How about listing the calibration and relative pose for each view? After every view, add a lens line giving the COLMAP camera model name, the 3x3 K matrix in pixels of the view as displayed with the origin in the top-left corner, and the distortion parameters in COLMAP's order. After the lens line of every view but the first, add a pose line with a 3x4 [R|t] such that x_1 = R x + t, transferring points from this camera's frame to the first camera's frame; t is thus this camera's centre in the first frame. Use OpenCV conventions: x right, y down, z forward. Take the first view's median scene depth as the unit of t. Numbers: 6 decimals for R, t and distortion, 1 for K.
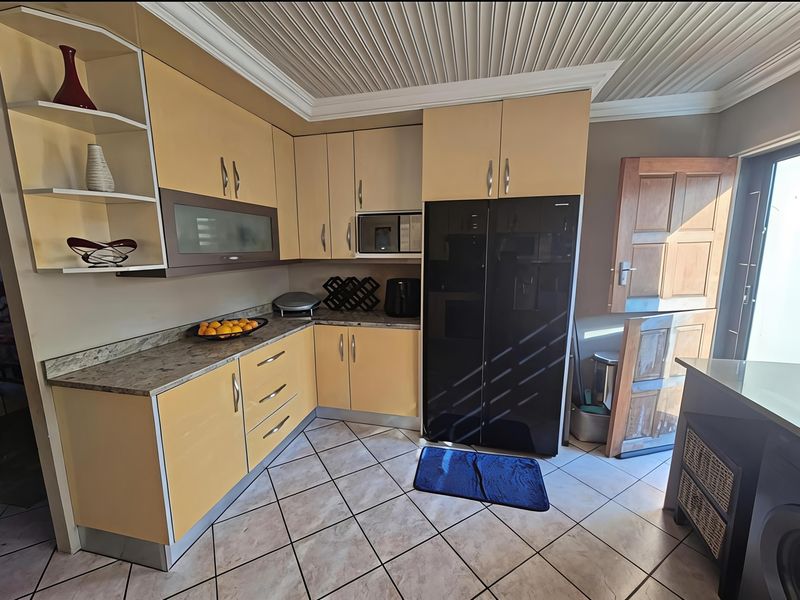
lens RADIAL K [[341.0, 0, 394.4], [0, 341.0, 302.8], [0, 0, 1]] dist [0.005215, 0.000331]
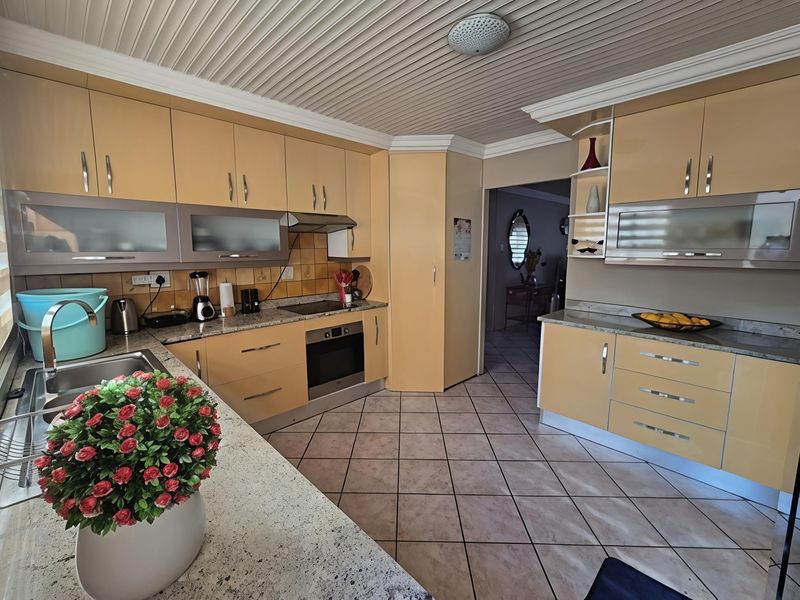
lens RADIAL K [[341.0, 0, 398.6], [0, 341.0, 298.9], [0, 0, 1]] dist [0.005215, 0.000331]
pose [[-0.532032, 0.127594, -0.837056, 0.922554], [-0.141134, 0.961388, 0.236250, -0.133044], [0.834879, 0.243829, -0.493481, 0.882628]]
